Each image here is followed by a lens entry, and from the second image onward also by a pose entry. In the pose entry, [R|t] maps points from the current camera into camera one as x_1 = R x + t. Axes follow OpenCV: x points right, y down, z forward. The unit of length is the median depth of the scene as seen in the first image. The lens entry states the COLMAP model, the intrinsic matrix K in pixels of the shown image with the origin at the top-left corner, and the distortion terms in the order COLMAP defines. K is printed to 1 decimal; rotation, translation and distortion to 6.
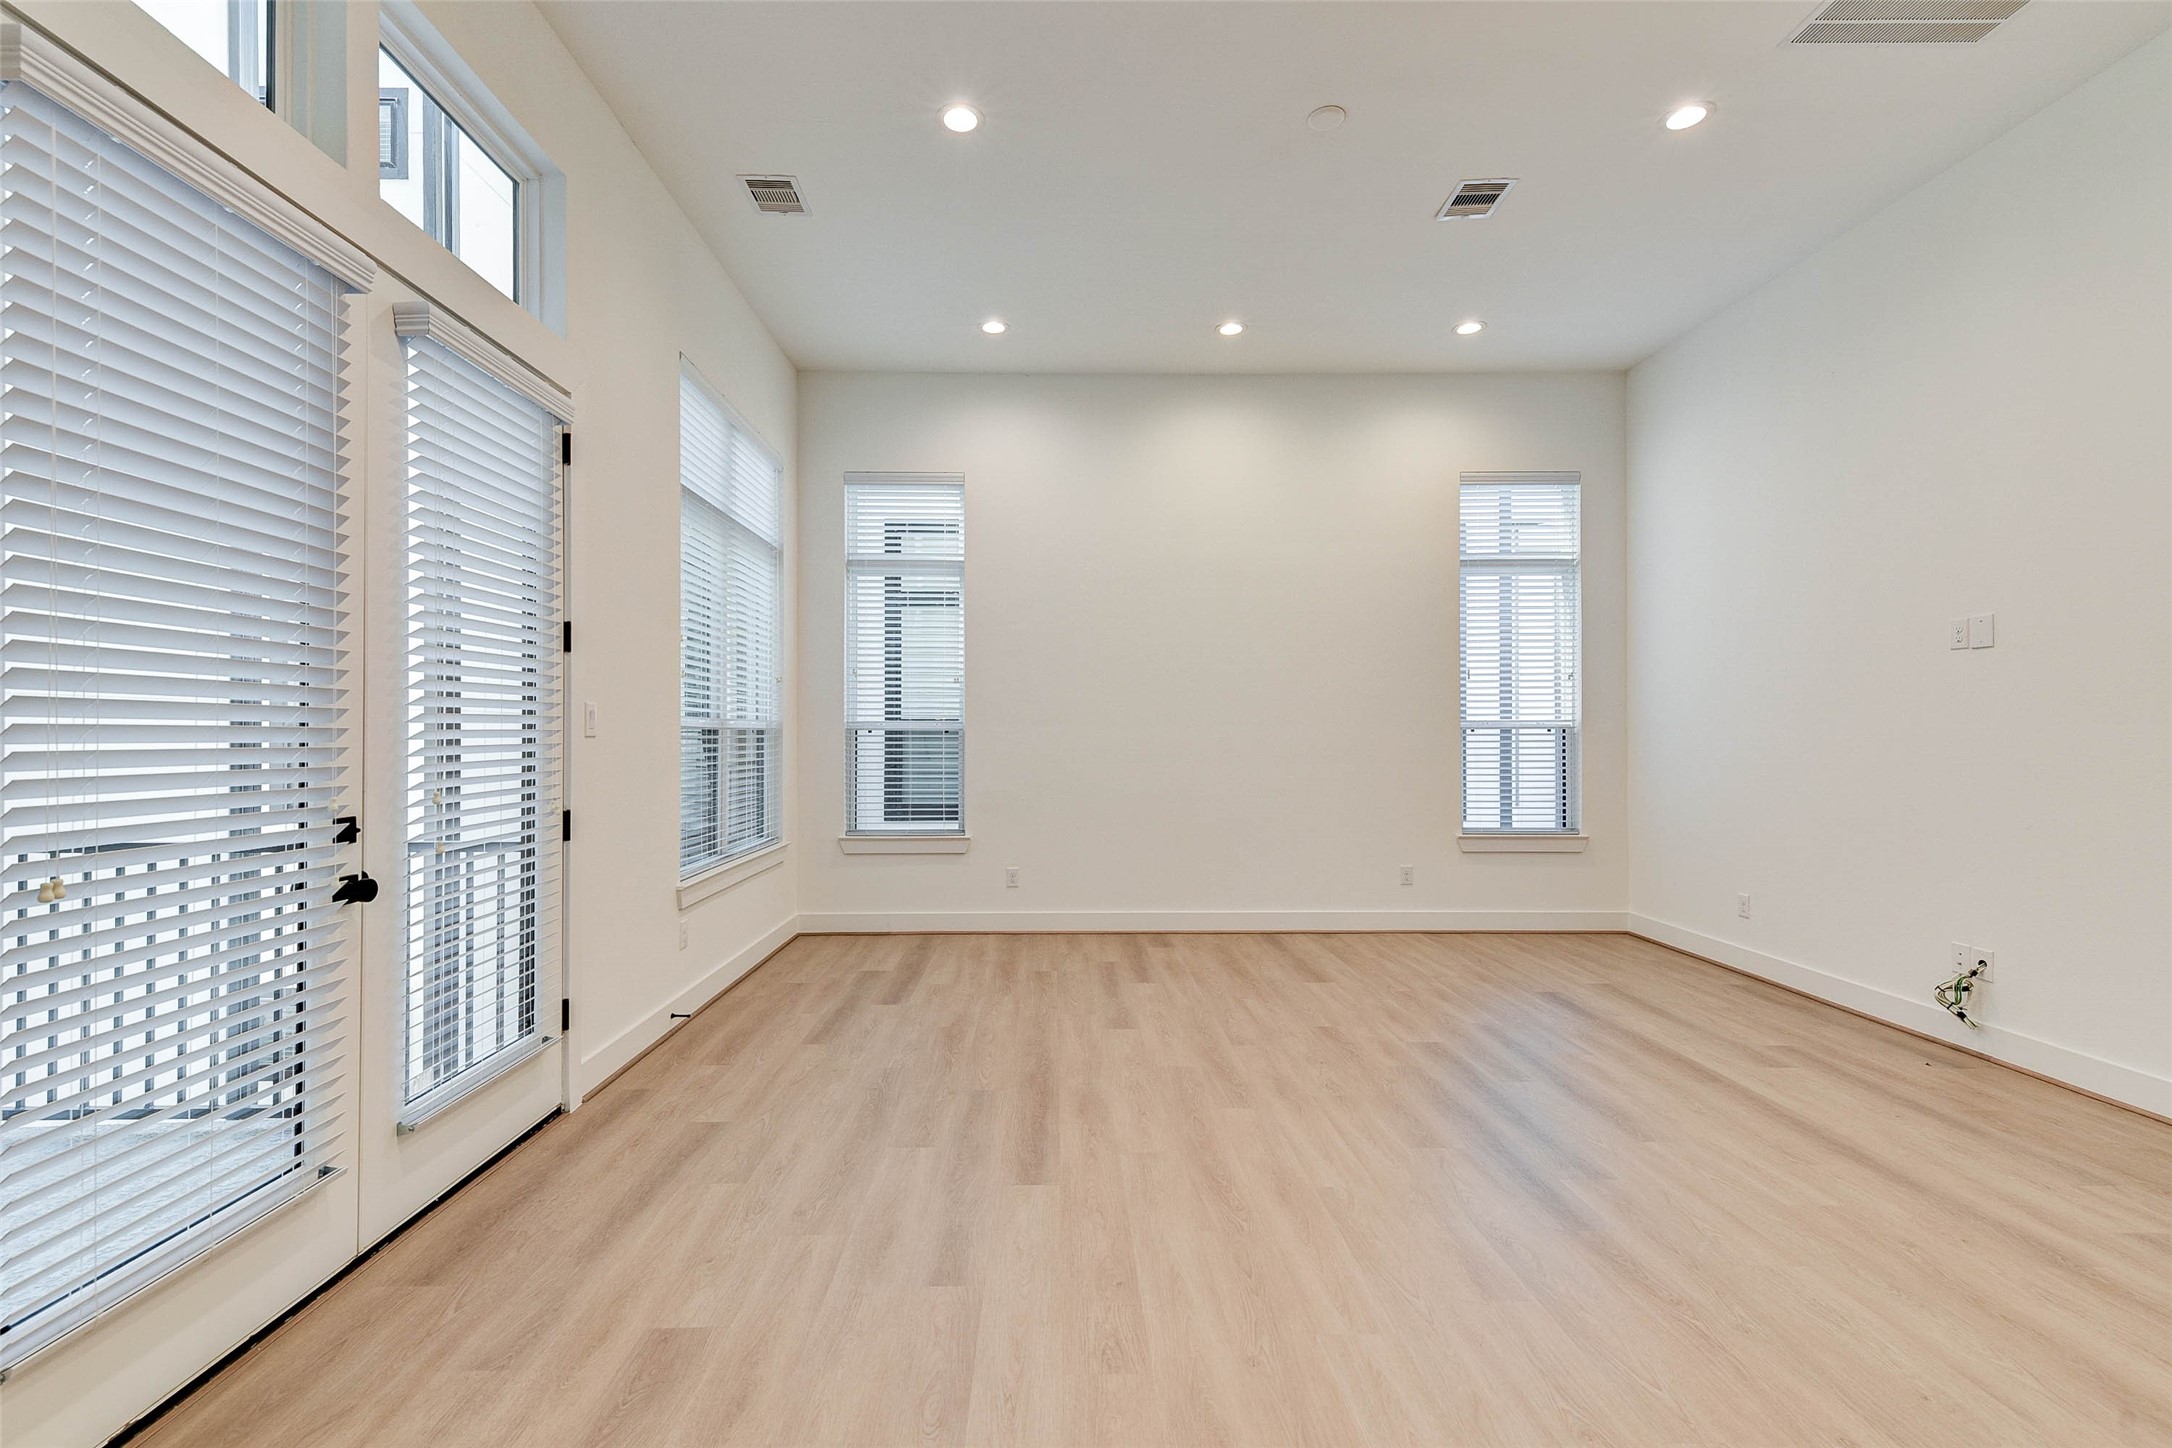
lens RADIAL K [[921.9, 0, 1078.8], [0, 921.9, 715.7], [0, 0, 1]] dist [0.017206, -0.000405]
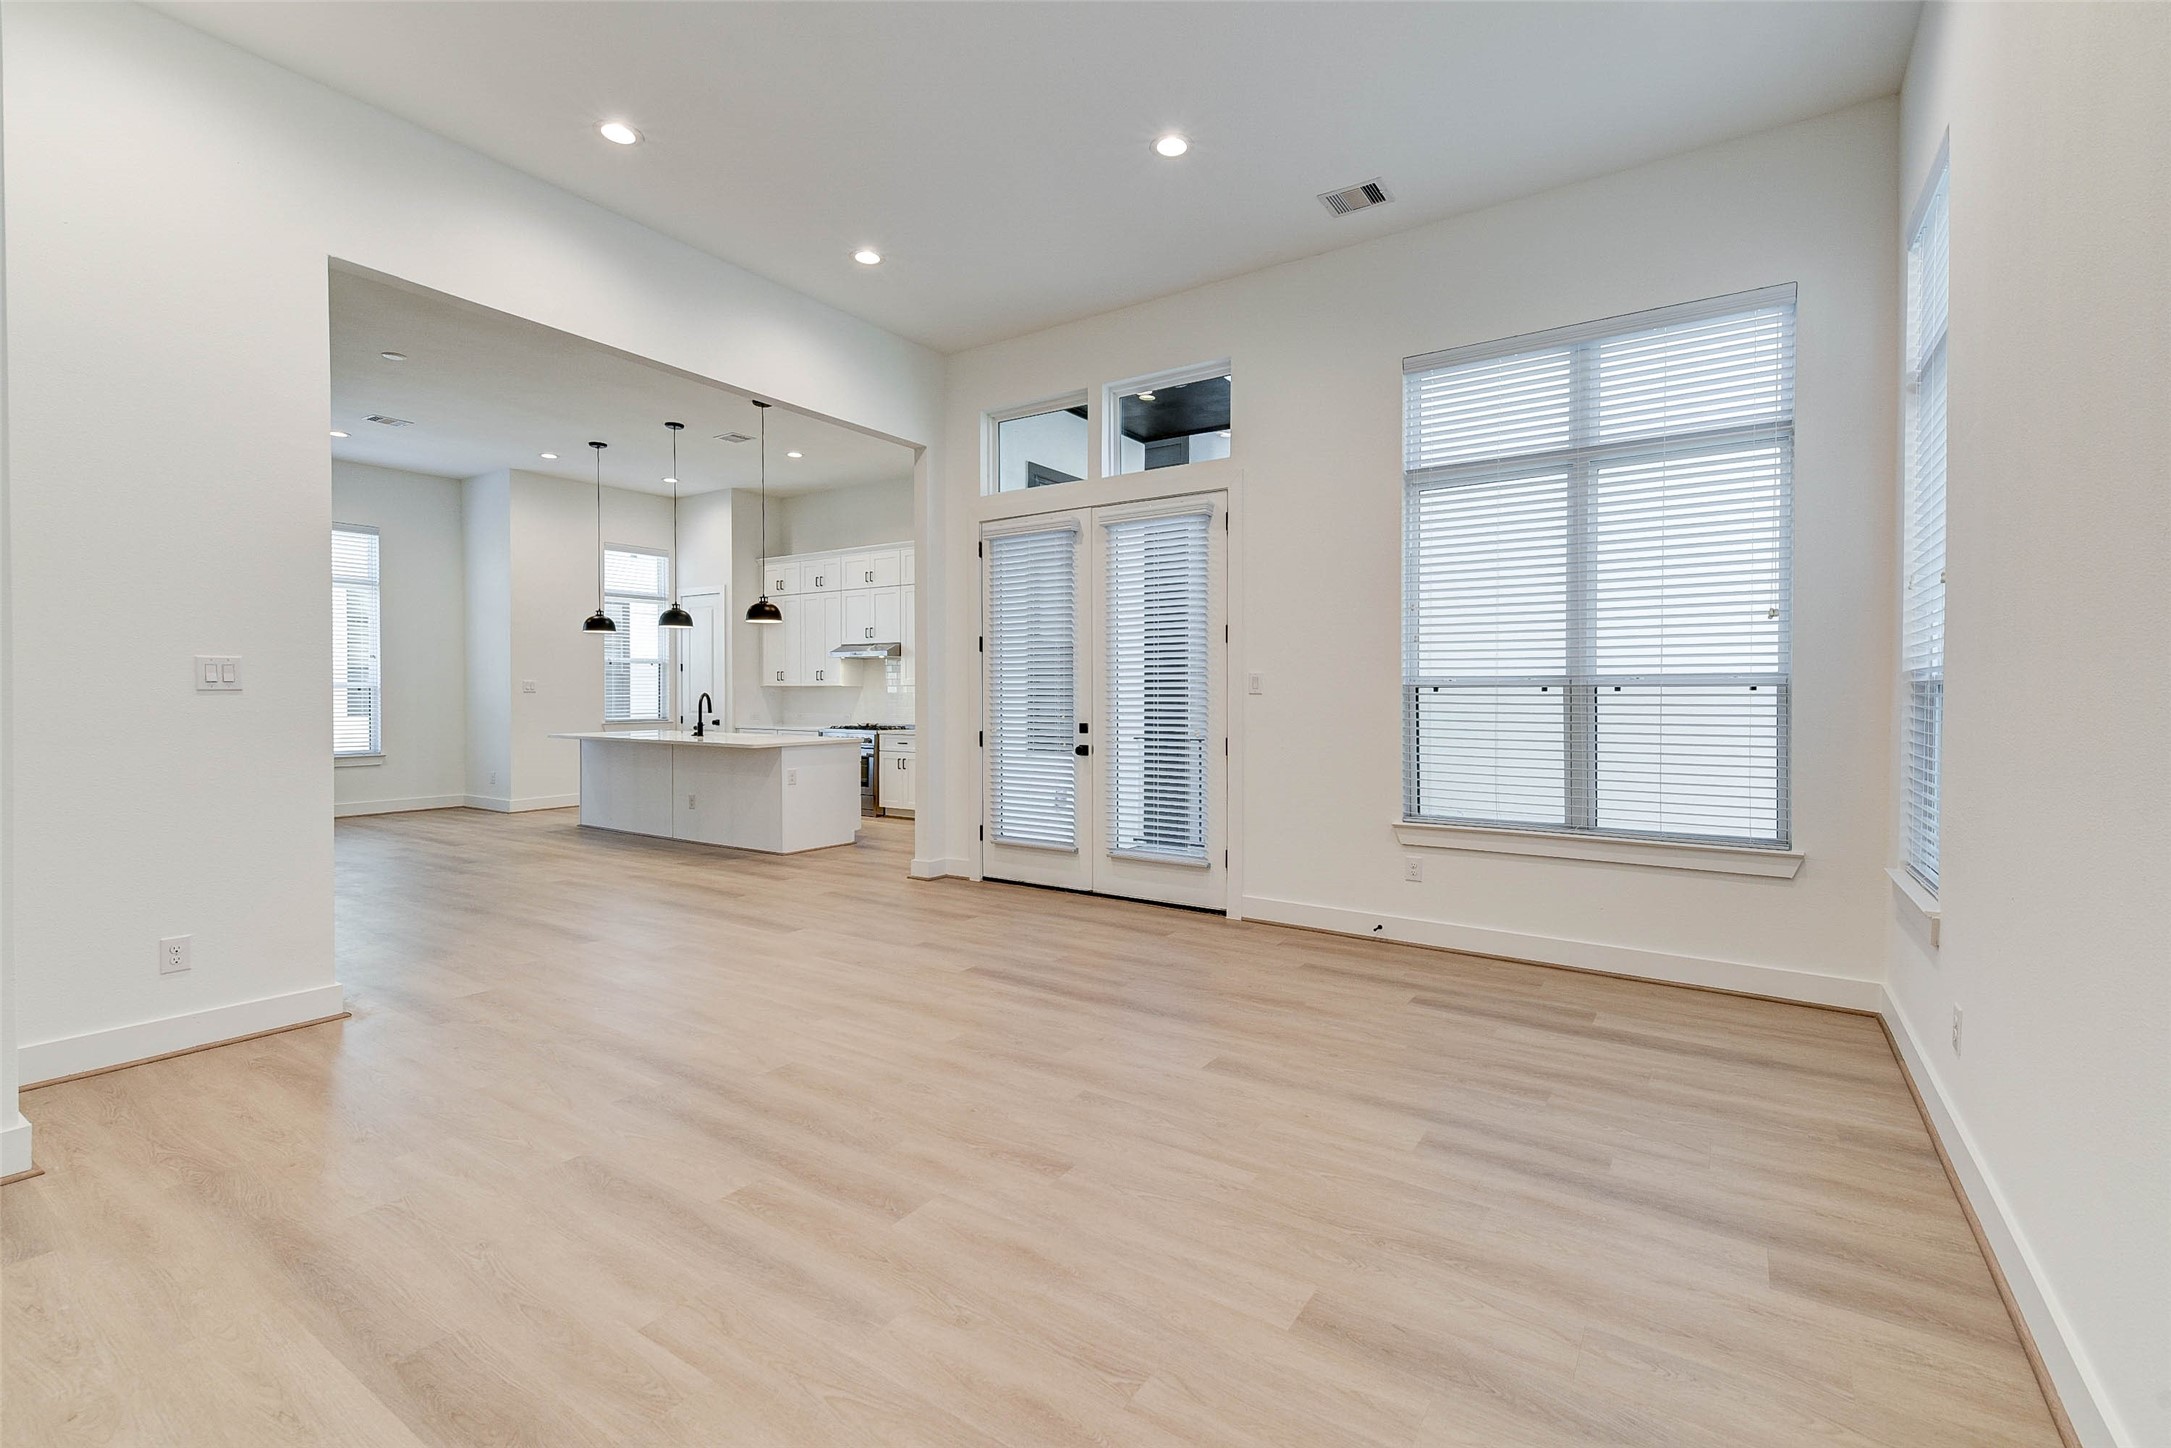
lens RADIAL K [[931.5, 0, 1093.1], [0, 931.5, 706.5], [0, 0, 1]] dist [0.029480, -0.000020]
pose [[-0.561533, 0.012912, -0.827353, 0.922224], [0.015050, 0.999872, 0.005390, 0.031216], [0.827317, -0.009425, -0.561656, 1.649024]]
